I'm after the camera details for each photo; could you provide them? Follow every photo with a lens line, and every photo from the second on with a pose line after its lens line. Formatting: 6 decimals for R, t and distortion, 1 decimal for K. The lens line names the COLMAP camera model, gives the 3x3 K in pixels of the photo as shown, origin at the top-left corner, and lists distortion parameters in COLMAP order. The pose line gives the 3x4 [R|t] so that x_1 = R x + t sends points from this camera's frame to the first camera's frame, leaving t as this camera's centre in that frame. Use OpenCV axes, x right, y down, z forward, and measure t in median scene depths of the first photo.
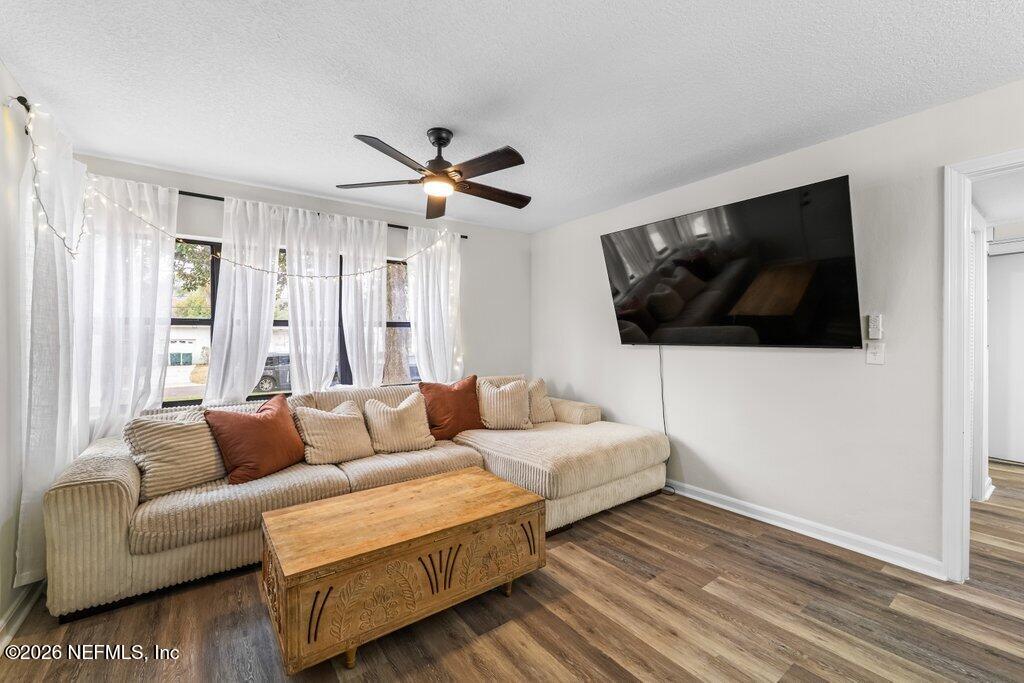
lens RADIAL K [[416.2, 0, 509.2], [0, 416.2, 342.6], [0, 0, 1]] dist [-0.012159, 0.000204]
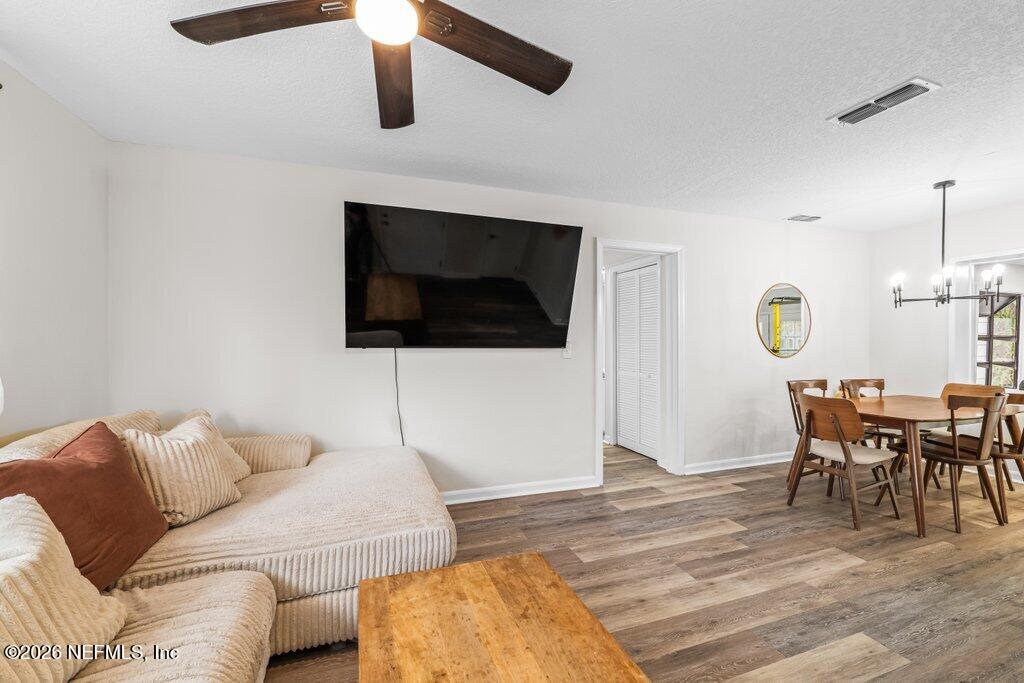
lens RADIAL K [[416.2, 0, 509.2], [0, 416.2, 342.6], [0, 0, 1]] dist [-0.012159, 0.000204]
pose [[0.300965, 0.001095, 0.953635, -0.623687], [0.006277, 0.999975, -0.003129, -0.000645], [-0.953615, 0.006928, 0.300950, 0.790121]]
